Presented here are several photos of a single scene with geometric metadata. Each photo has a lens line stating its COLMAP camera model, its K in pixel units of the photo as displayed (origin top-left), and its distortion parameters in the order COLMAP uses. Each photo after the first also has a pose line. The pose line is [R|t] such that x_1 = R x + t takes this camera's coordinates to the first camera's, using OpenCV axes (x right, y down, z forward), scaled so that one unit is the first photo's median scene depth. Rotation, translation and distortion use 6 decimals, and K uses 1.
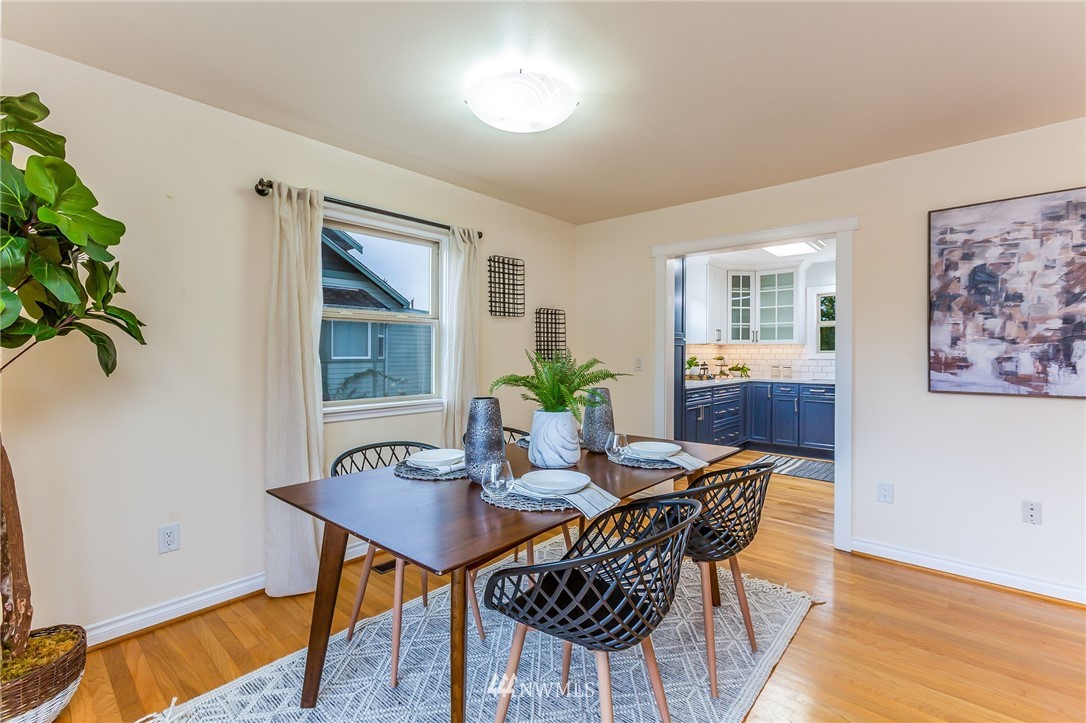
lens RADIAL K [[478.5, 0, 540.9], [0, 478.5, 349.1], [0, 0, 1]] dist [-0.017987, 0.009468]
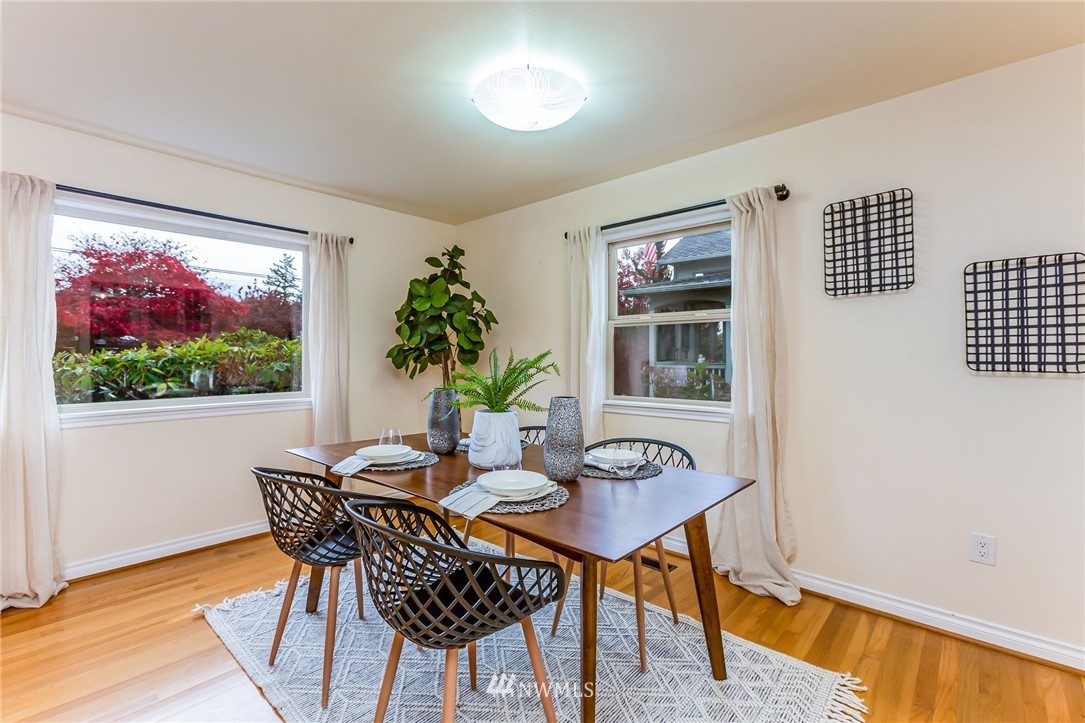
lens RADIAL K [[473.8, 0, 562.1], [0, 473.8, 351.0], [0, 0, 1]] dist [-0.000223, 0.009365]
pose [[0.014296, -0.003827, -0.999890, 0.741293], [0.013978, 0.999896, -0.003627, 0.003799], [0.999800, -0.013925, 0.014348, 0.837292]]
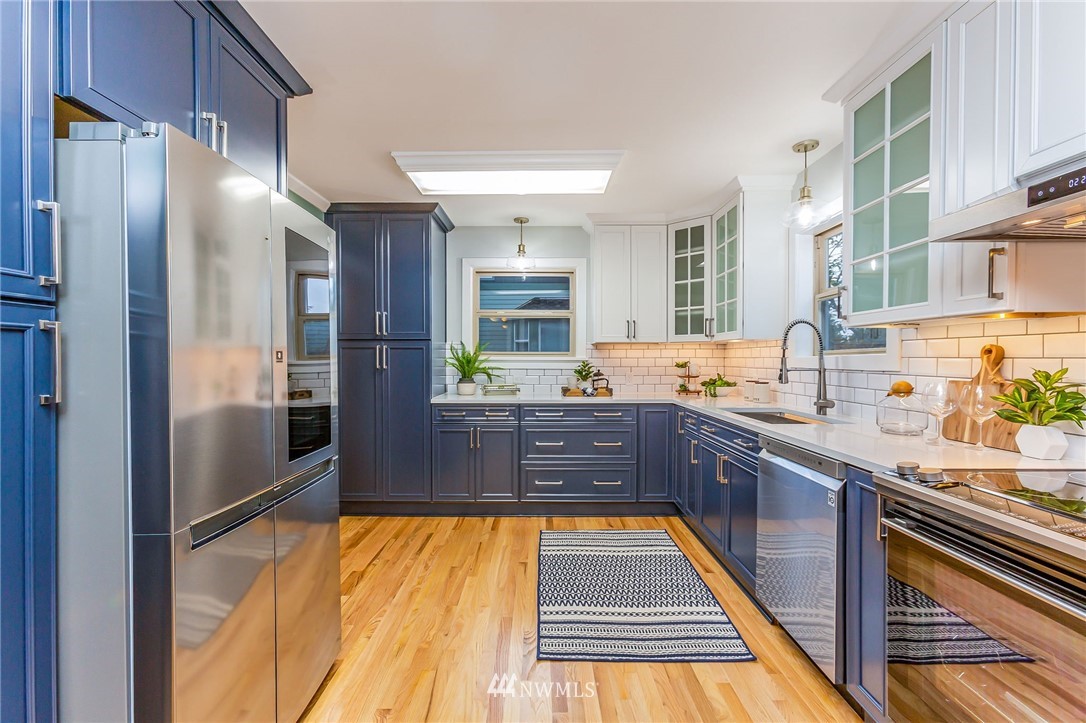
lens RADIAL K [[478.8, 0, 538.4], [0, 478.8, 362.4], [0, 0, 1]] dist [-0.026875, 0.016806]
pose [[0.655248, 0.006565, -0.755385, 1.810964], [0.008835, 0.999827, 0.016353, 0.009598], [0.755362, -0.017389, 0.655077, 1.111515]]
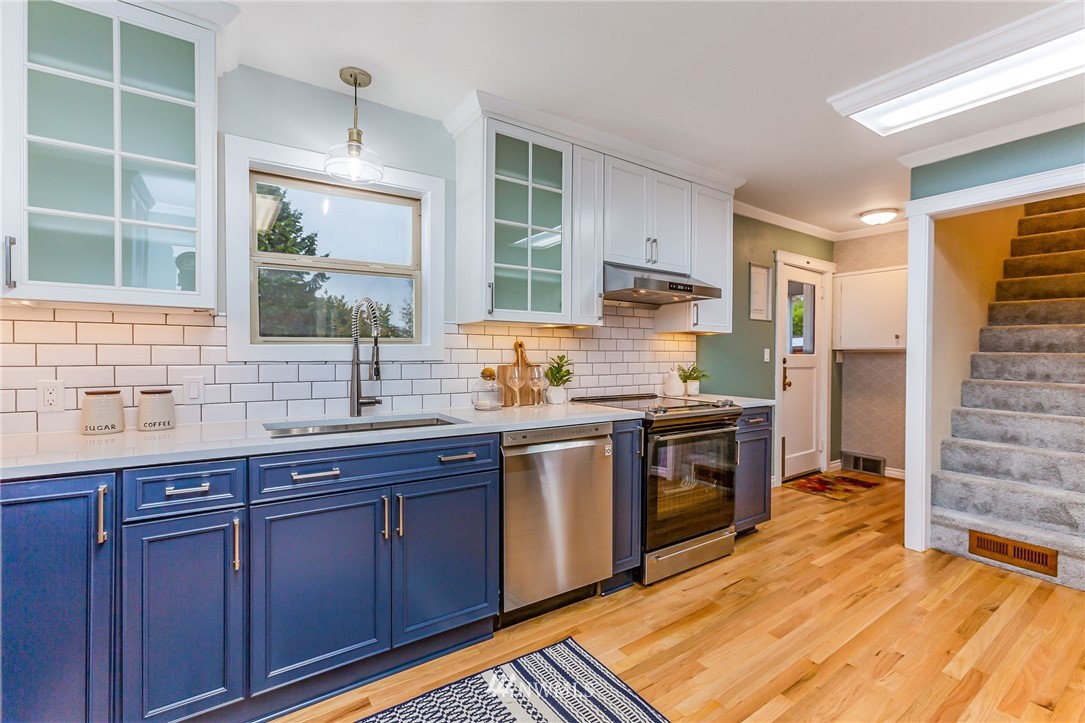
lens RADIAL K [[476.0, 0, 528.3], [0, 476.0, 361.1], [0, 0, 1]] dist [-0.034156, 0.033610]
pose [[0.265348, -0.010686, 0.964093, 0.728035], [-0.015616, 0.999760, 0.015379, 0.027640], [-0.964026, -0.019136, 0.265118, 1.713445]]
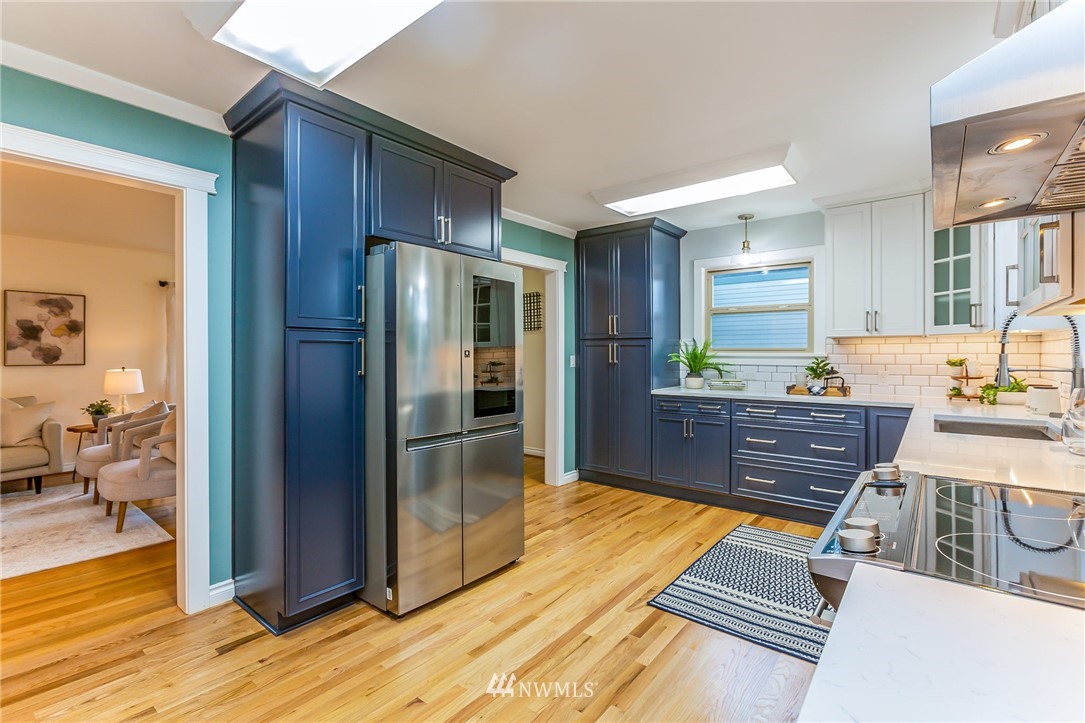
lens RADIAL K [[494.4, 0, 542.2], [0, 494.4, 351.7], [0, 0, 1]] dist [-0.003691, 0.000283]
pose [[0.045031, -0.004094, -0.998977, 2.176517], [0.012145, 0.999920, -0.003550, 0.010129], [0.998912, -0.011973, 0.045077, 1.353217]]
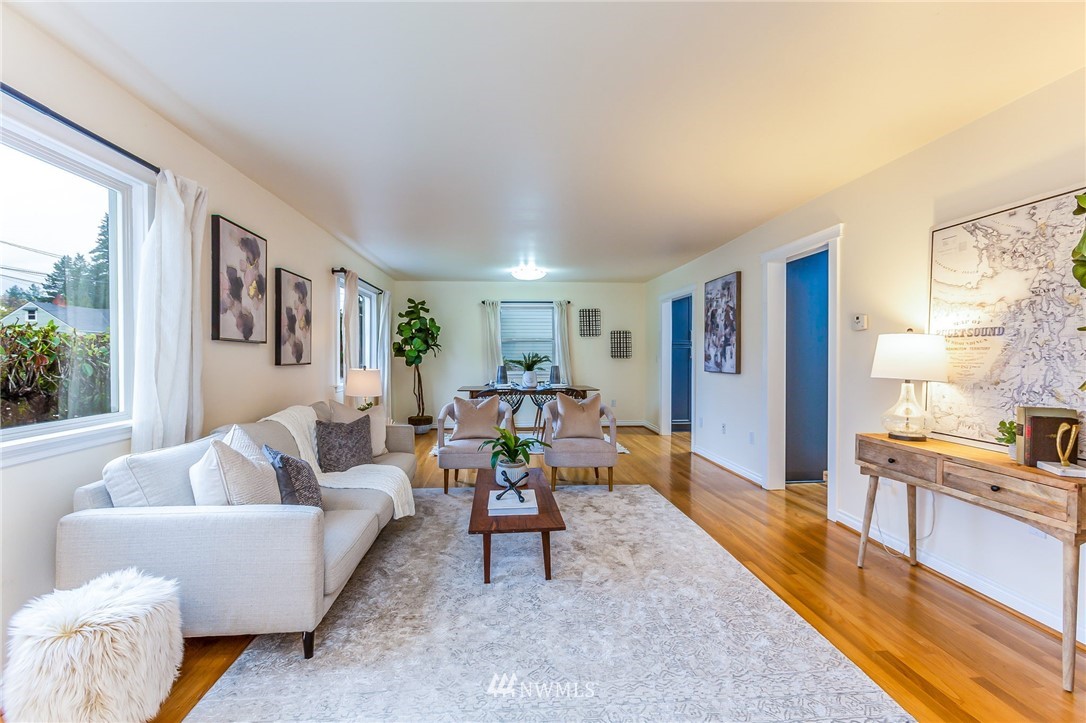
lens RADIAL K [[483.3, 0, 543.0], [0, 483.3, 361.5], [0, 0, 1]] dist [-0.035867, 0.021224]
pose [[0.726803, 0.006678, -0.686814, 1.767784], [0.008777, 0.999781, 0.019009, 0.001474], [0.686790, -0.019844, 0.726585, -1.007002]]
